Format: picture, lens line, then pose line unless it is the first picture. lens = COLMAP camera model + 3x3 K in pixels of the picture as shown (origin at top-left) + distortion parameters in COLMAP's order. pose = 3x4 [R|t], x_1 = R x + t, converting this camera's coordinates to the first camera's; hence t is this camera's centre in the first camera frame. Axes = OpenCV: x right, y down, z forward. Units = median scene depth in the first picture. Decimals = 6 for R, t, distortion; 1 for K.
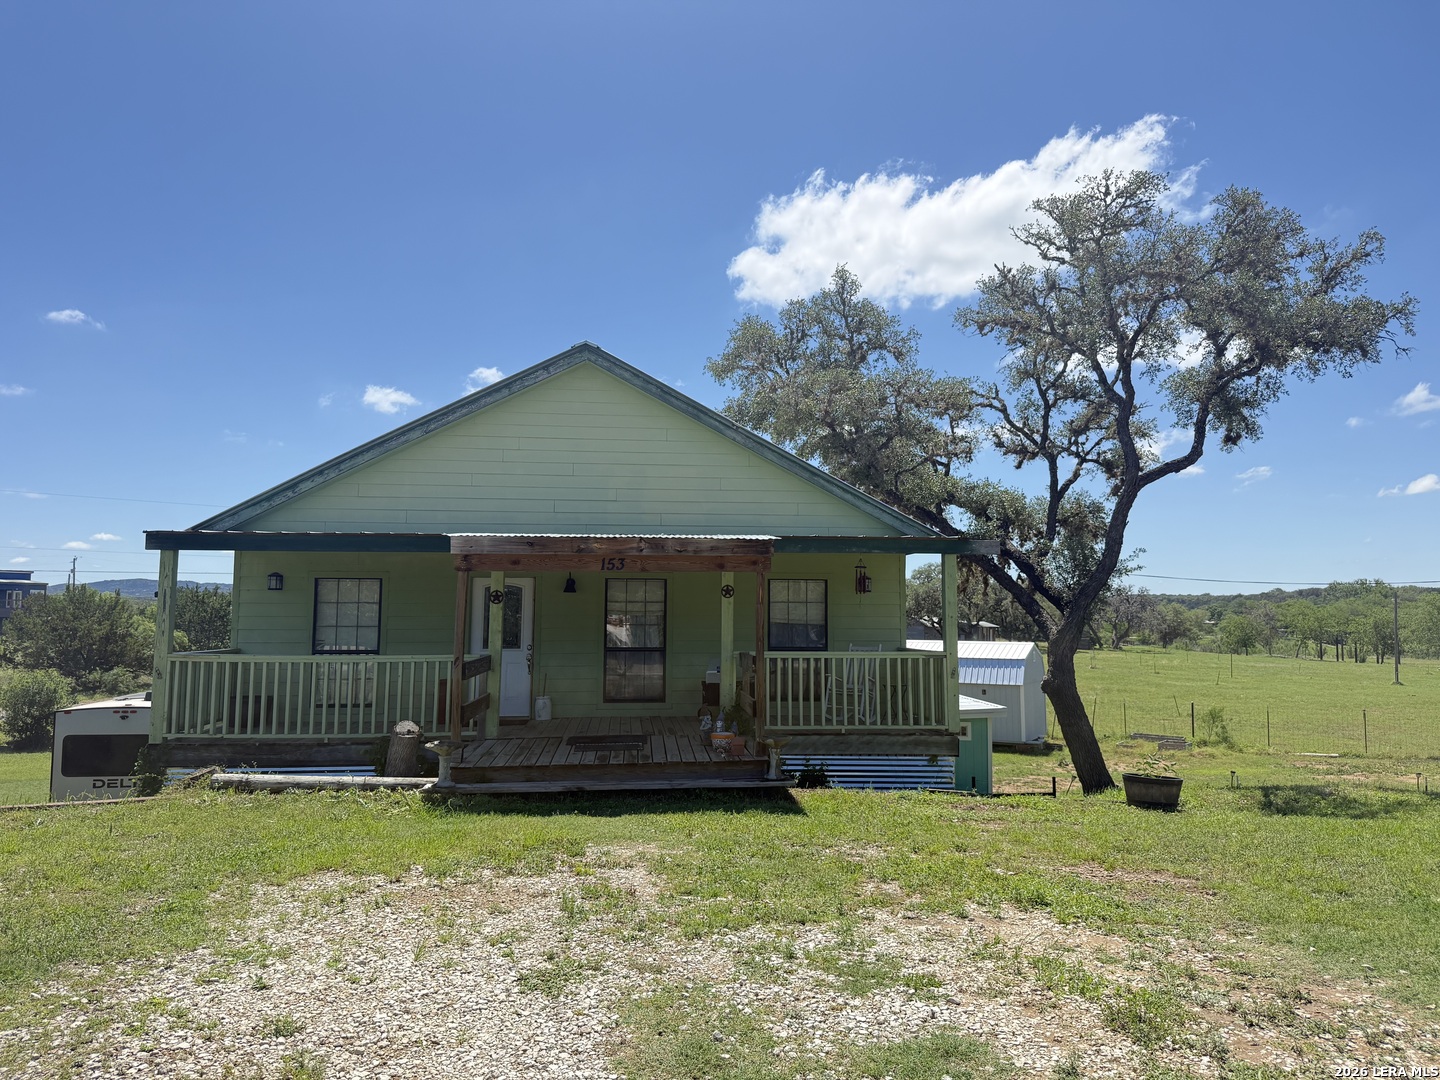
lens RADIAL K [[988.8, 0, 714.6], [0, 988.8, 540.7], [0, 0, 1]] dist [0.008891, 0.000405]
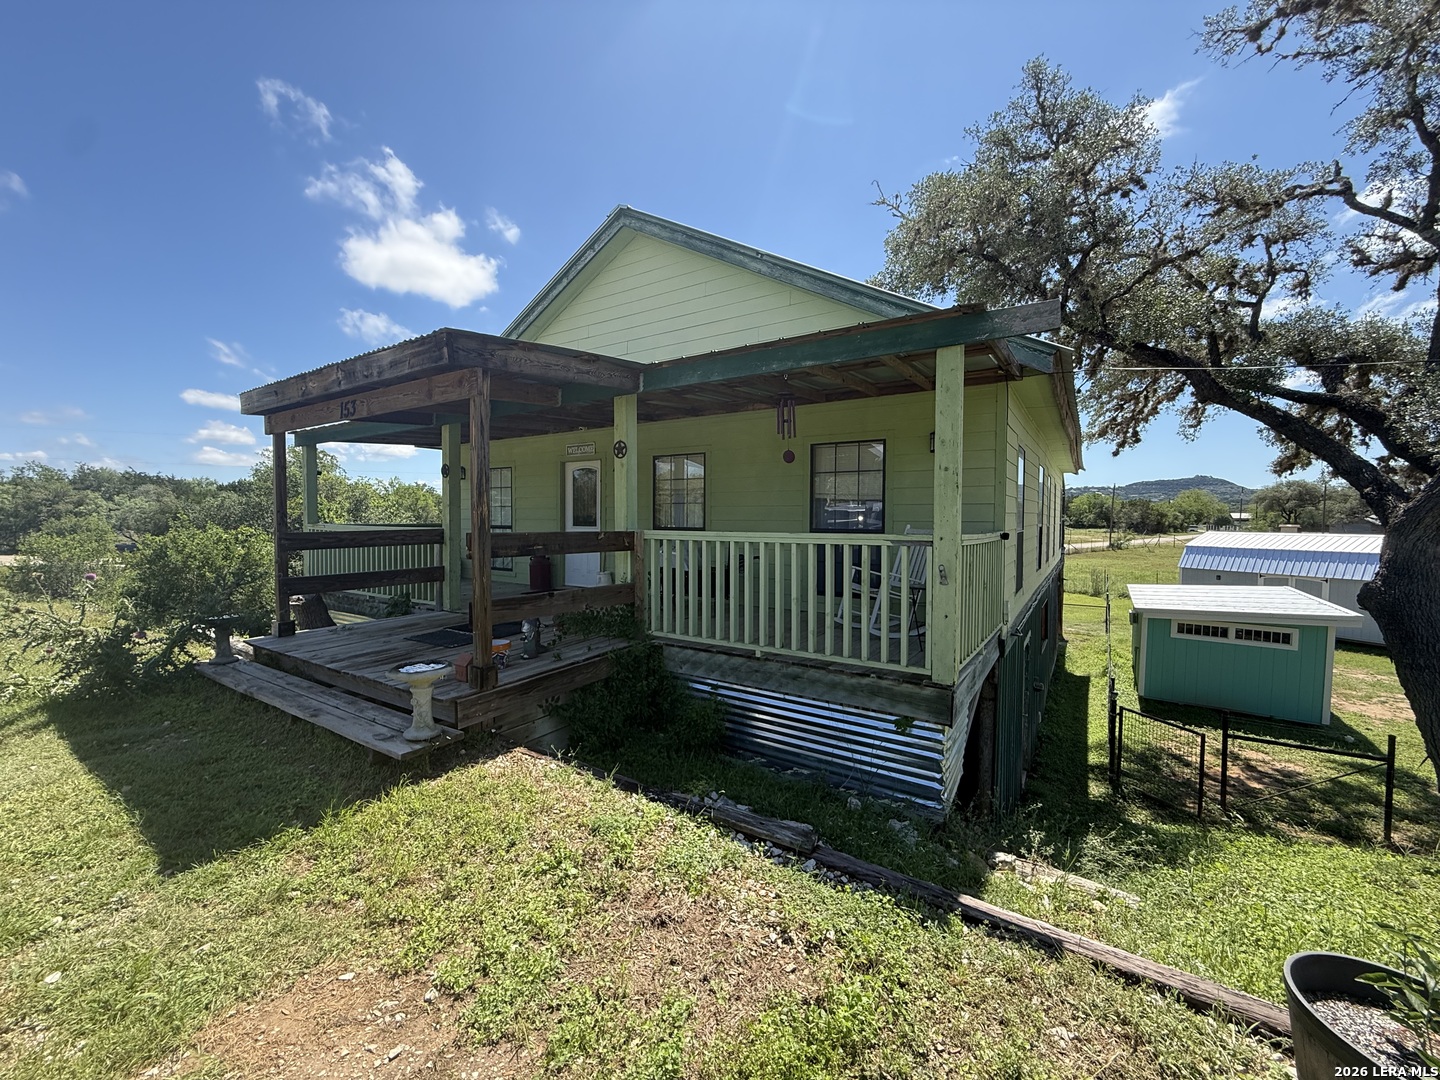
lens RADIAL K [[573.5, 0, 727.2], [0, 573.5, 537.0], [0, 0, 1]] dist [-0.003657, 0.001331]
pose [[0.793905, 0.015104, -0.607855, 0.290762], [0.051521, 0.994425, 0.091999, 0.069508], [0.605855, -0.104356, 0.788701, 0.598868]]
